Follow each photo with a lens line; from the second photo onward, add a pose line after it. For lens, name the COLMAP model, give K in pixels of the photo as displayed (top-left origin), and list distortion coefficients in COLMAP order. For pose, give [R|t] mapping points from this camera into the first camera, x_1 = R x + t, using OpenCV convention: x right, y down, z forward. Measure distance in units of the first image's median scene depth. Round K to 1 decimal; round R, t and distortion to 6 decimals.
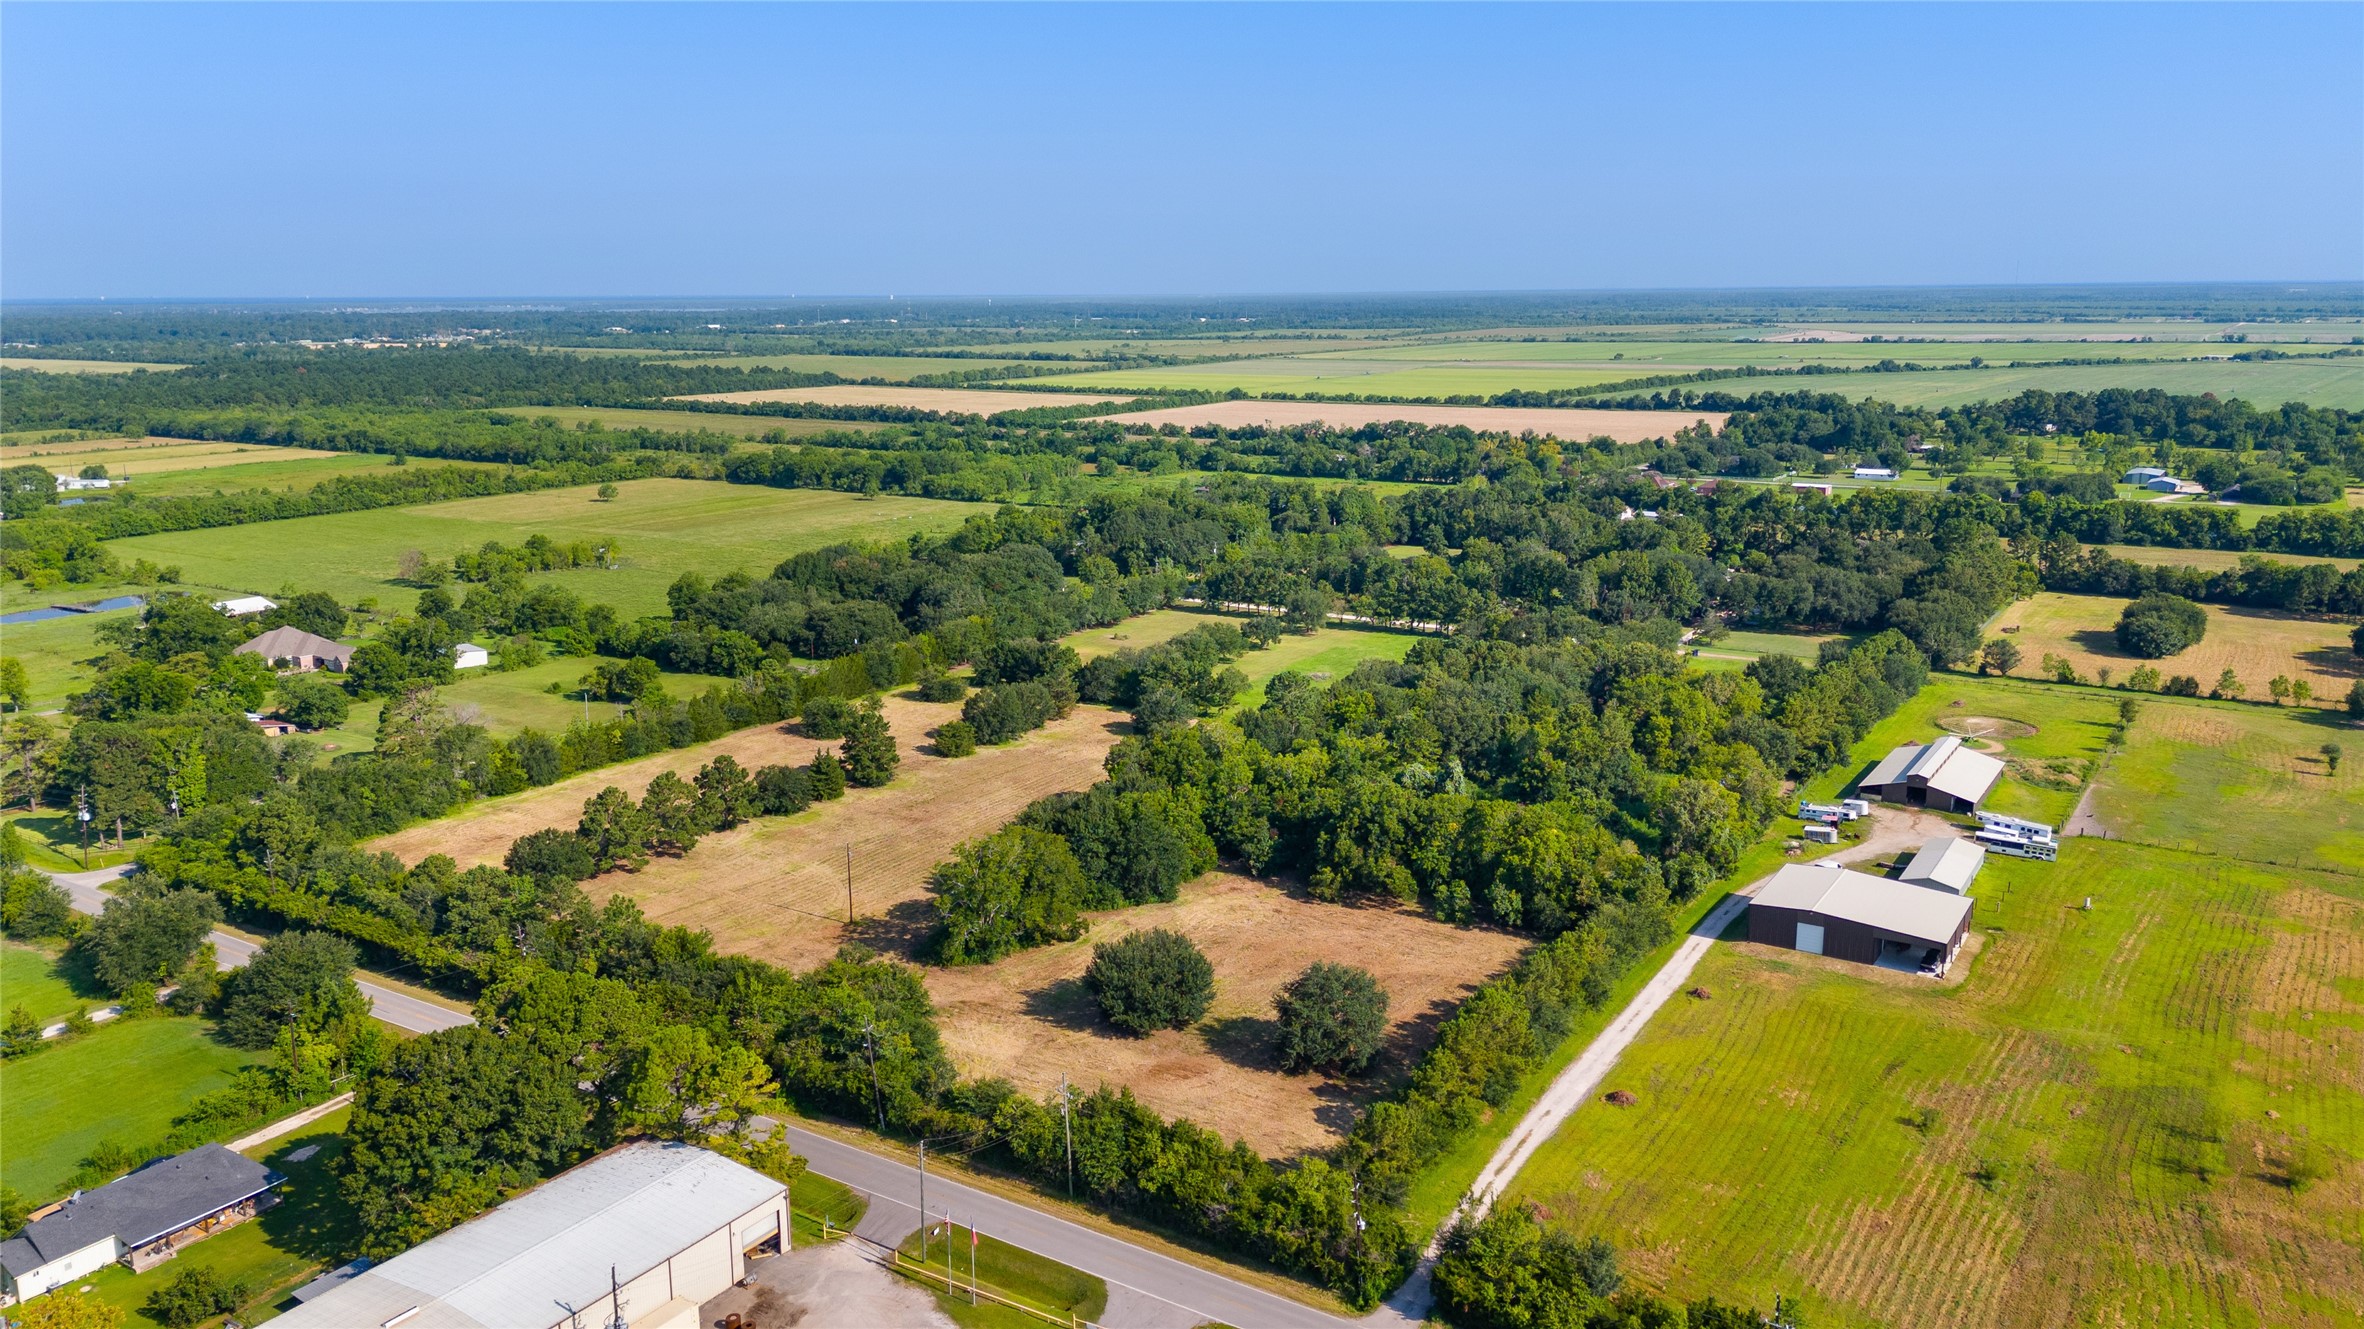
lens RADIAL K [[1731.0, 0, 1182.0], [0, 1731.0, 664.5], [0, 0, 1]] dist [0.111764, -0.136106]
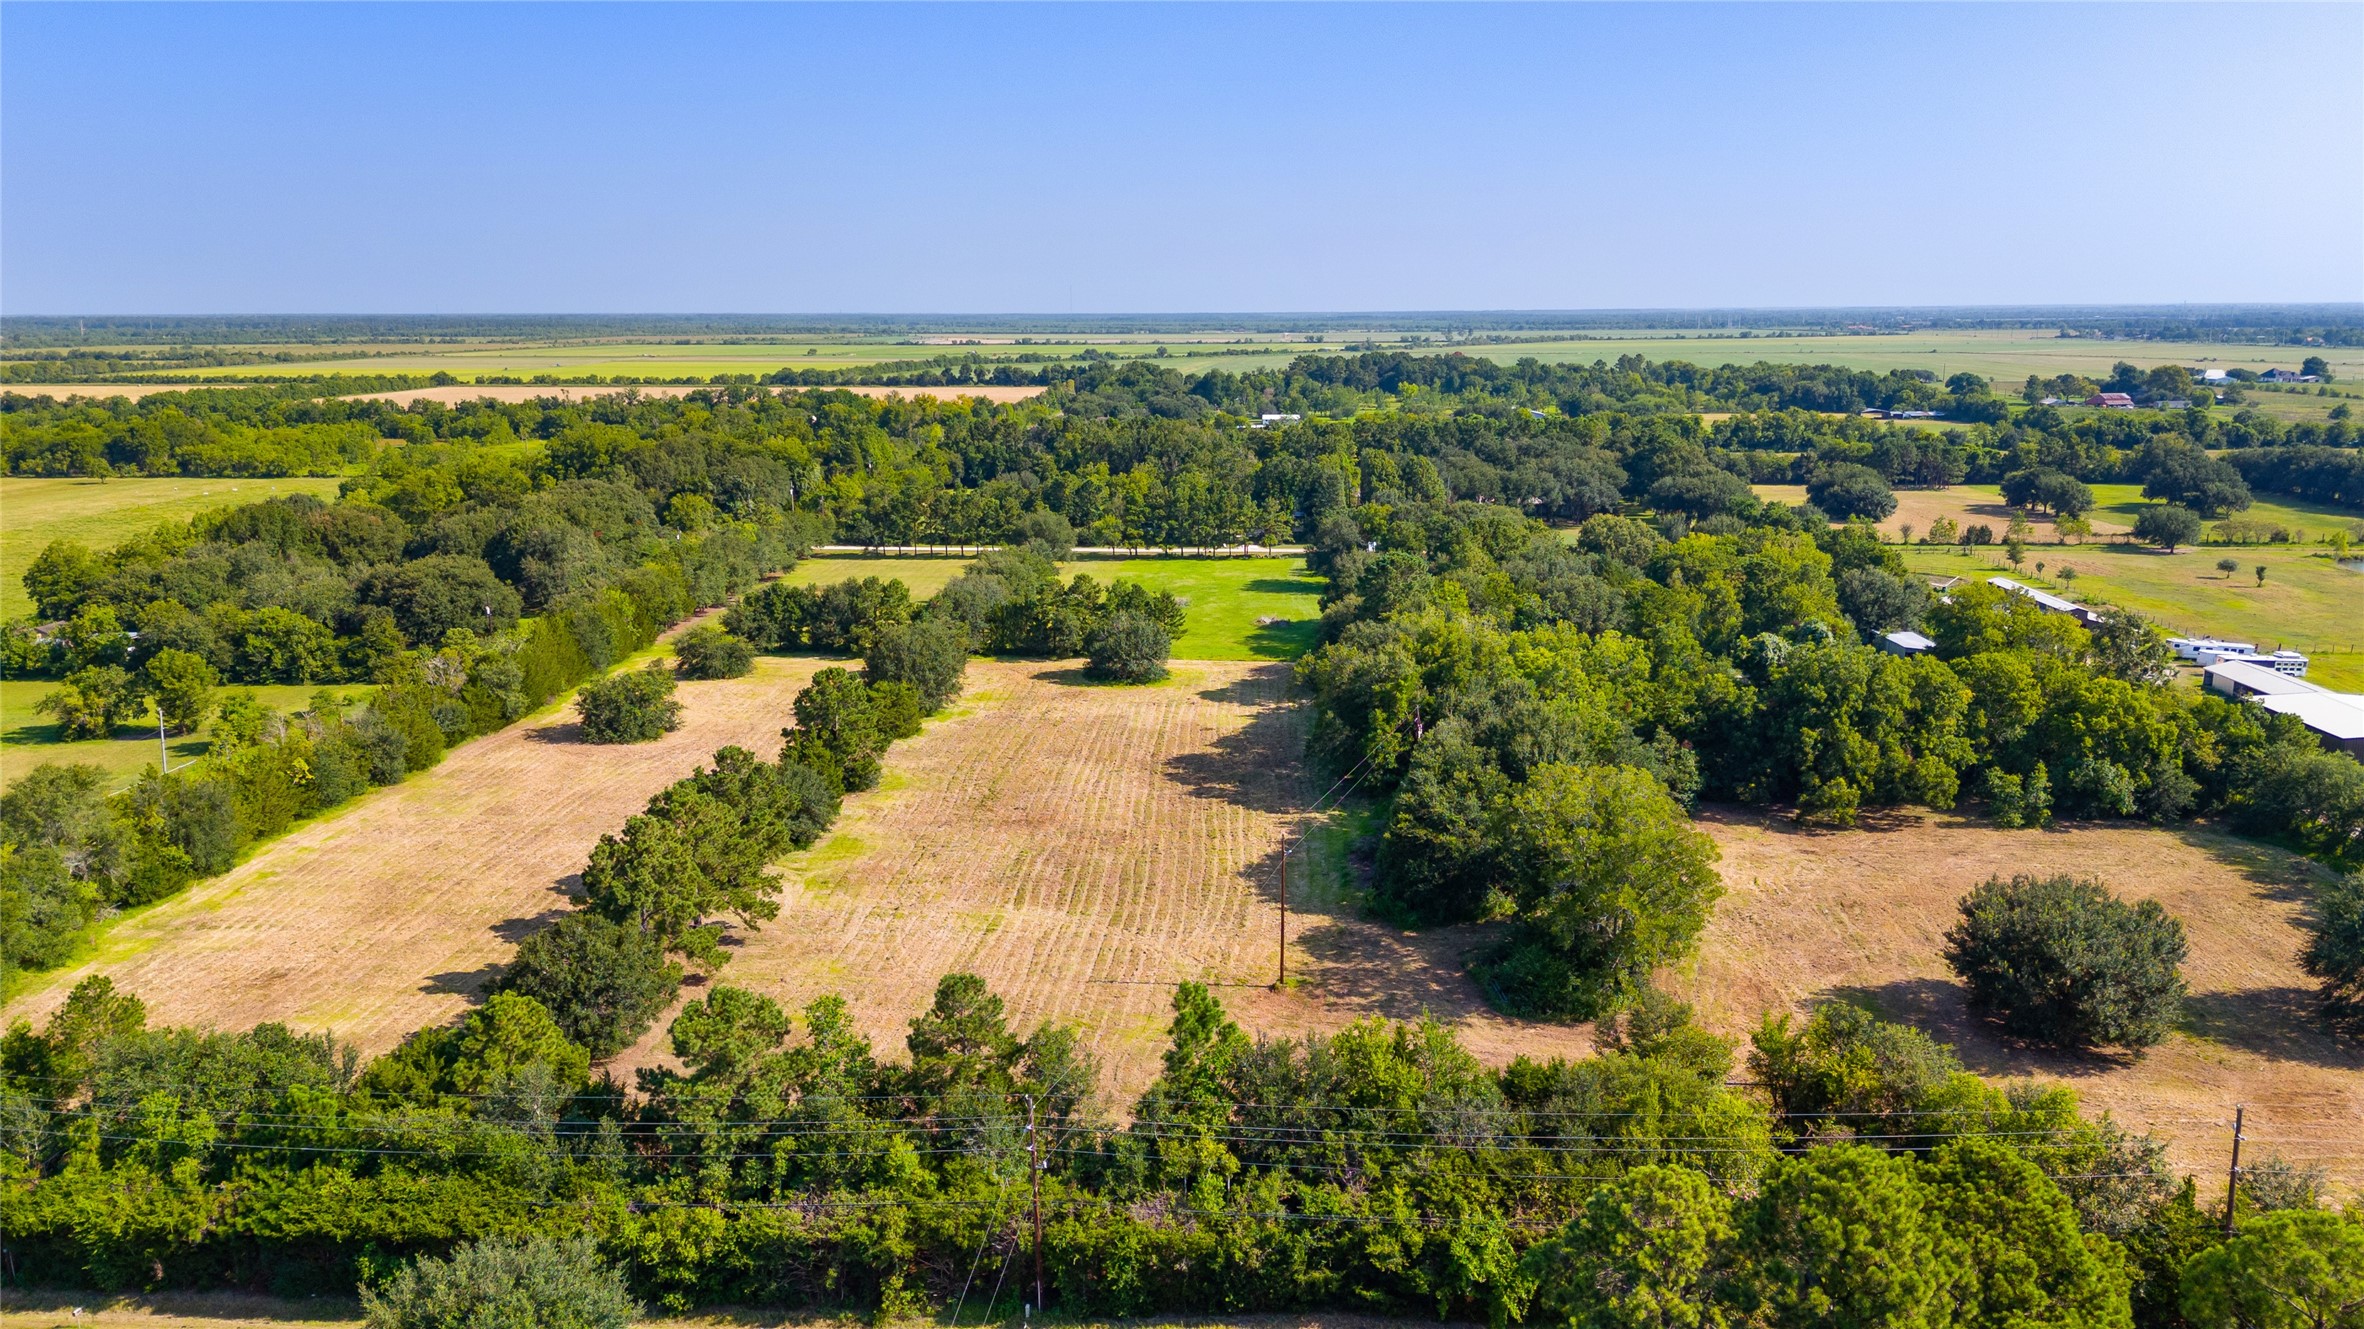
lens RADIAL K [[1731.0, 0, 1182.0], [0, 1731.0, 664.5], [0, 0, 1]] dist [0.111764, -0.136106]
pose [[0.867488, -0.095375, 0.488230, -0.479420], [0.103547, 0.994571, 0.010306, 0.043235], [-0.486562, 0.041614, 0.872654, 0.559378]]
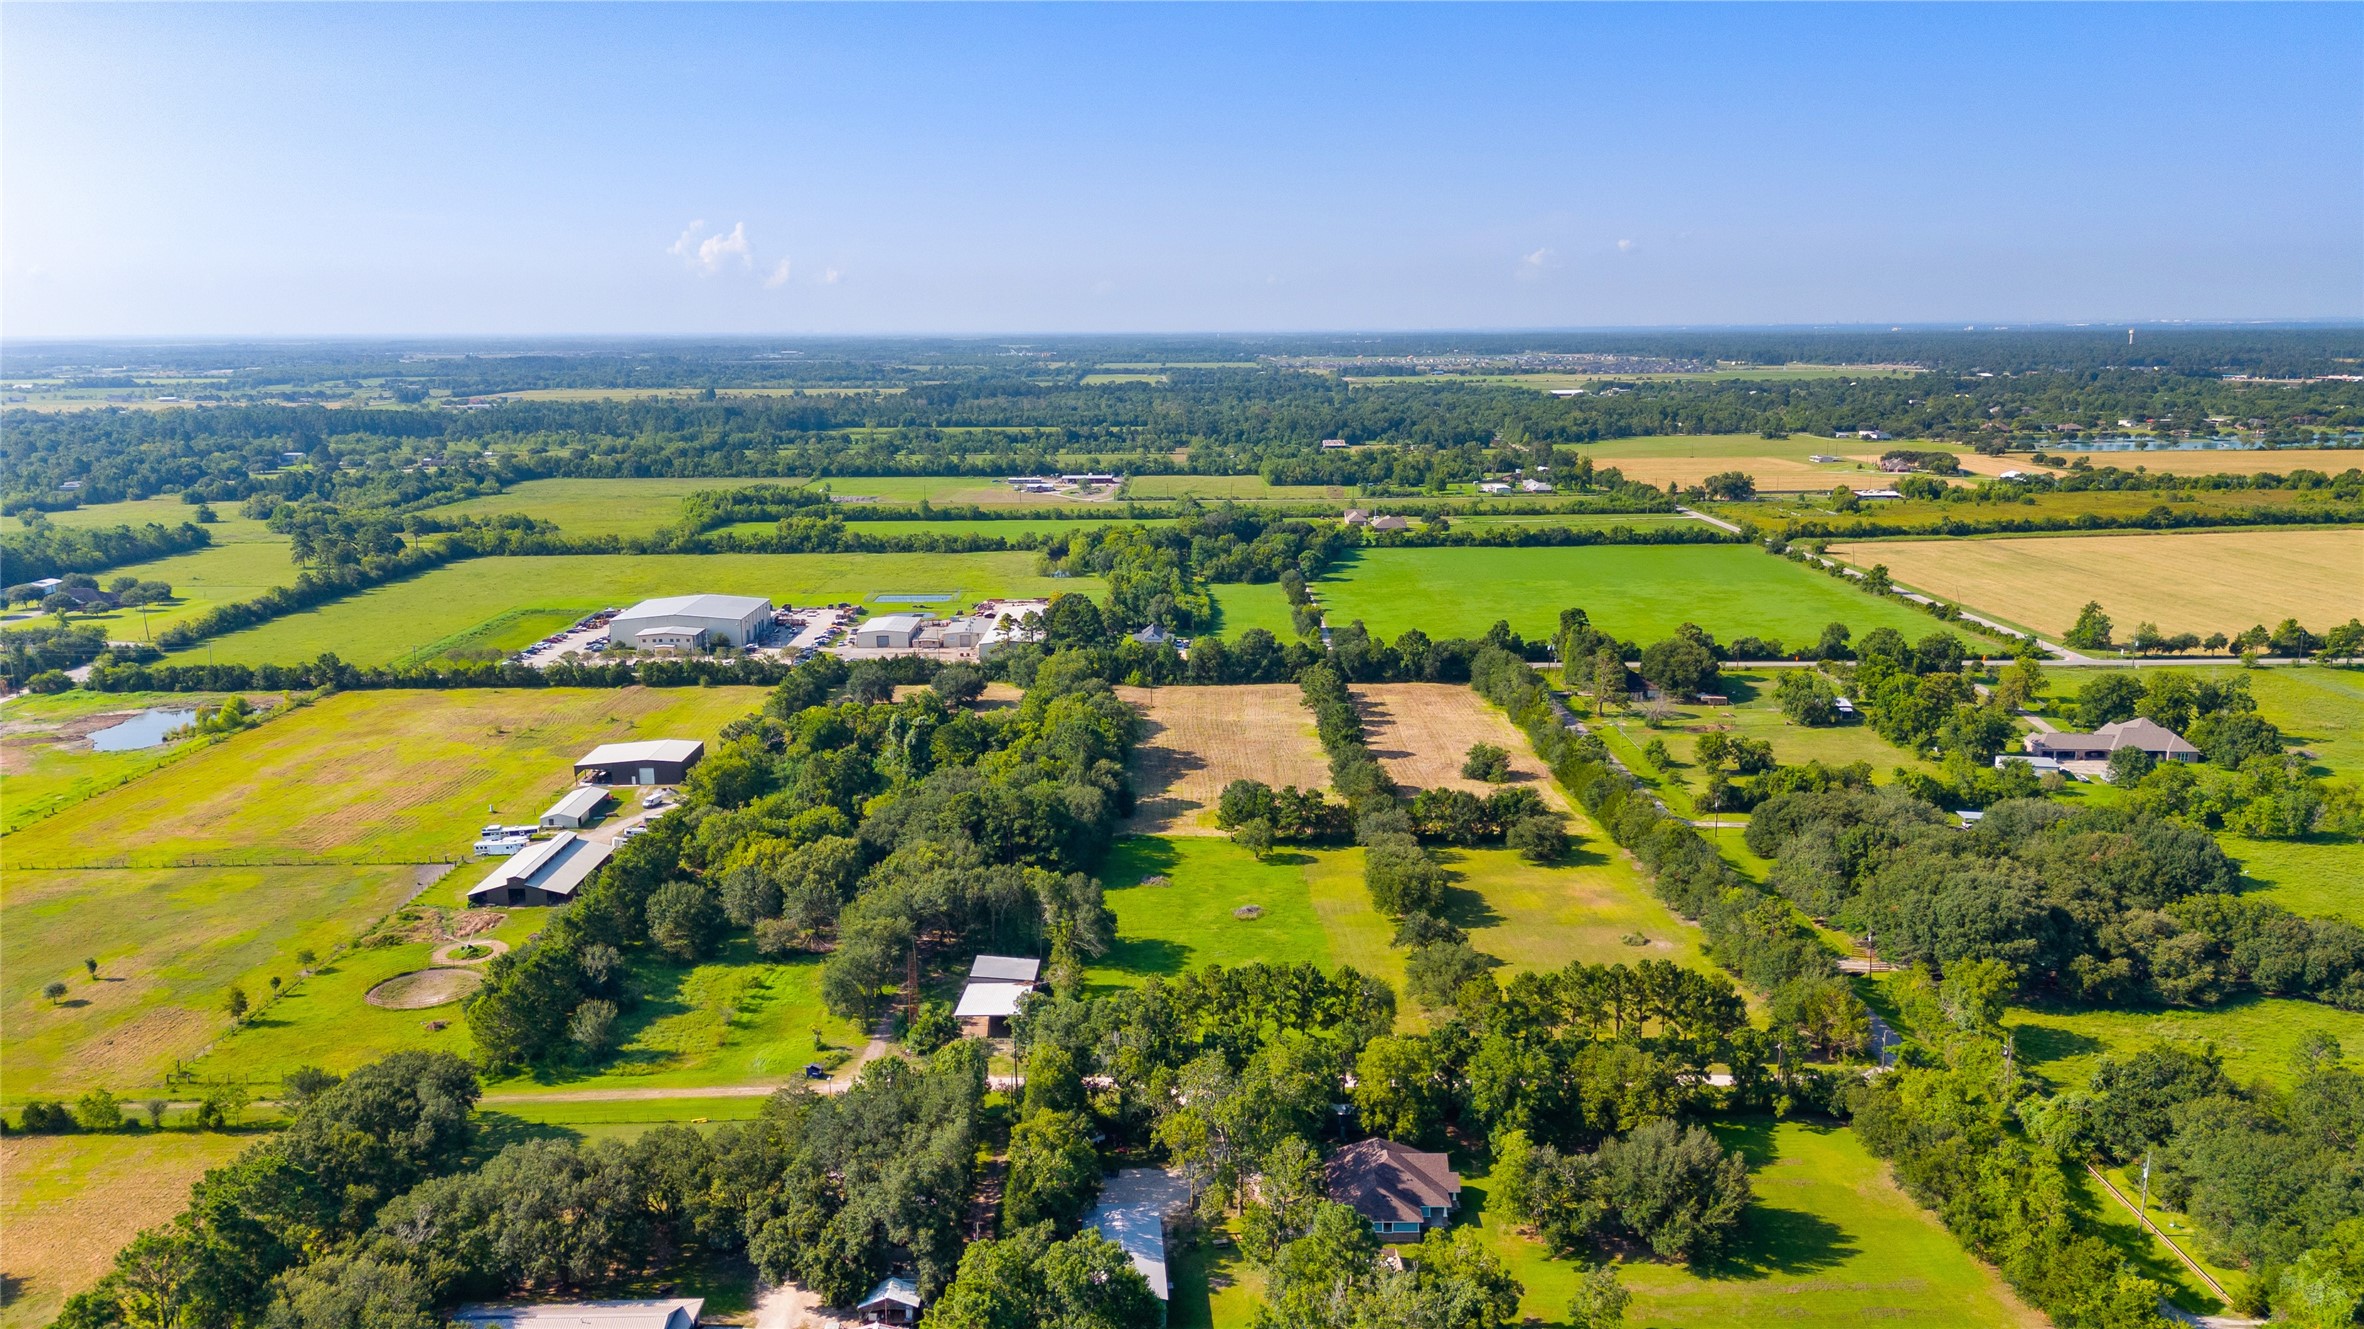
lens RADIAL K [[1731.0, 0, 1182.0], [0, 1731.0, 664.5], [0, 0, 1]] dist [0.111764, -0.136106]
pose [[-0.833170, 0.123778, -0.538987, 0.864149], [-0.102601, 0.923111, 0.370594, -0.654180], [0.543416, 0.364068, -0.756408, 2.582651]]
